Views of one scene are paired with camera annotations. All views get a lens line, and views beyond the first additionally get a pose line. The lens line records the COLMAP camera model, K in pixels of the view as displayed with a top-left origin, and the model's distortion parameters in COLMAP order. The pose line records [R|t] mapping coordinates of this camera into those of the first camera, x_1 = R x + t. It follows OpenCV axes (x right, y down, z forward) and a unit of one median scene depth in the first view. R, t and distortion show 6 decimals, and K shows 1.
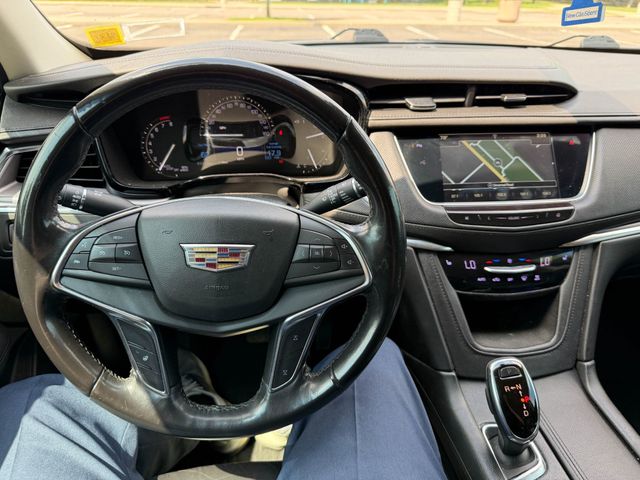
lens RADIAL K [[474.8, 0, 320.0], [0, 474.8, 240.0], [0, 0, 1]] dist [0.006205, -0.008215]
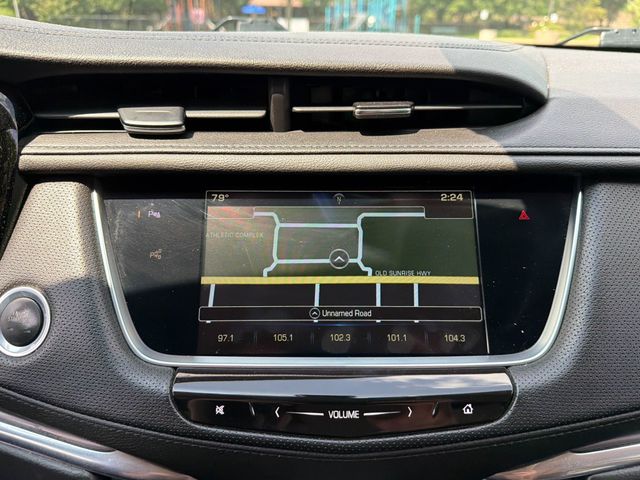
lens RADIAL K [[513.8, 0, 320.0], [0, 513.8, 240.0], [0, 0, 1]] dist [0.057094, -0.003297]
pose [[0.996540, 0.026805, -0.078678, 0.404579], [-0.033683, 0.995600, -0.087442, -0.142604], [0.075988, 0.089790, 0.993058, 0.554745]]
